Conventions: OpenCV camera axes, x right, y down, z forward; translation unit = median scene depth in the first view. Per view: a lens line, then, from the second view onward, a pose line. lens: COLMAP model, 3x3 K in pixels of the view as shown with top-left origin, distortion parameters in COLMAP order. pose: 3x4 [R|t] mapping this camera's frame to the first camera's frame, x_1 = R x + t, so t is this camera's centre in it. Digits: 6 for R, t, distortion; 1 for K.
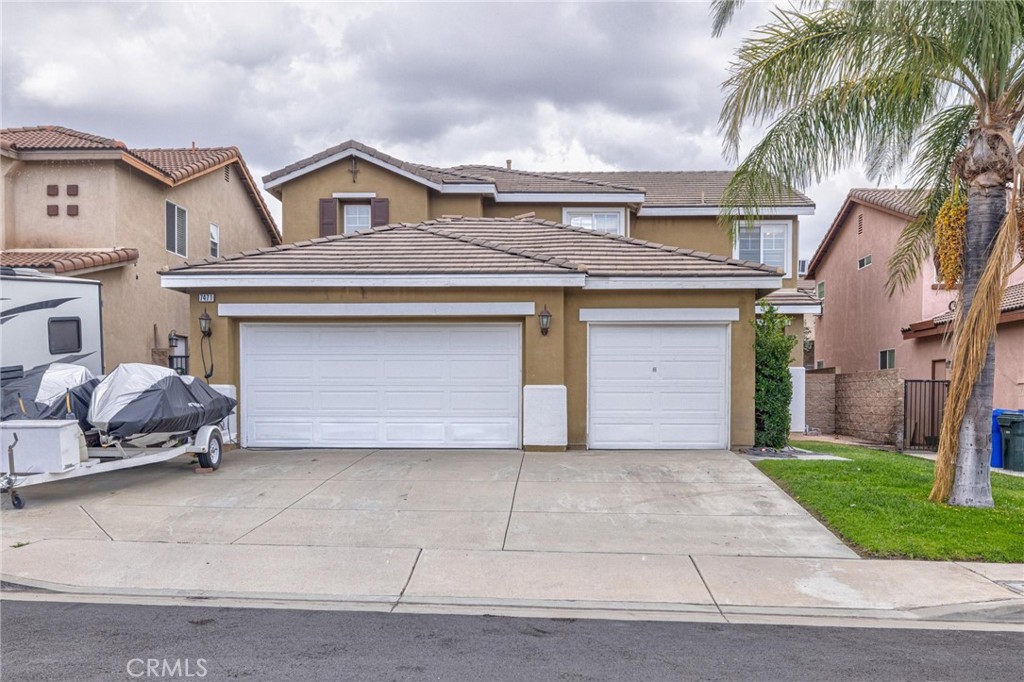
lens RADIAL K [[928.3, 0, 512.2], [0, 928.3, 370.2], [0, 0, 1]] dist [-0.013348, -0.003832]
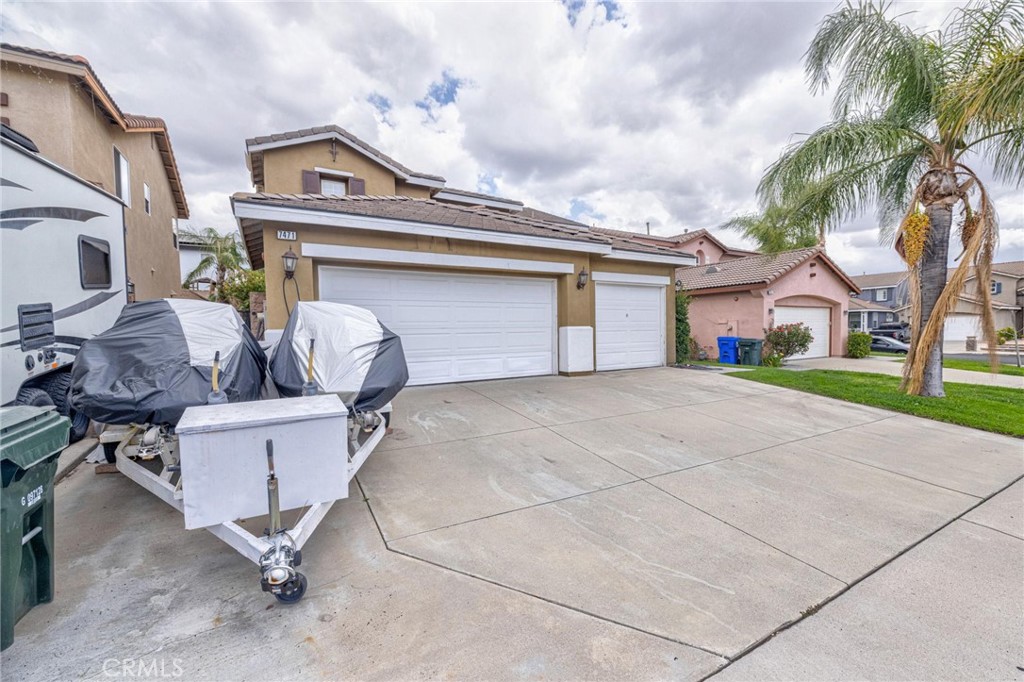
lens RADIAL K [[434.1, 0, 517.6], [0, 434.1, 327.9], [0, 0, 1]] dist [-0.002366, 0.000054]
pose [[0.832684, -0.011971, 0.553620, -0.379328], [0.000623, 0.999786, 0.020682, 0.005042], [-0.553749, -0.016877, 0.832513, 0.515422]]
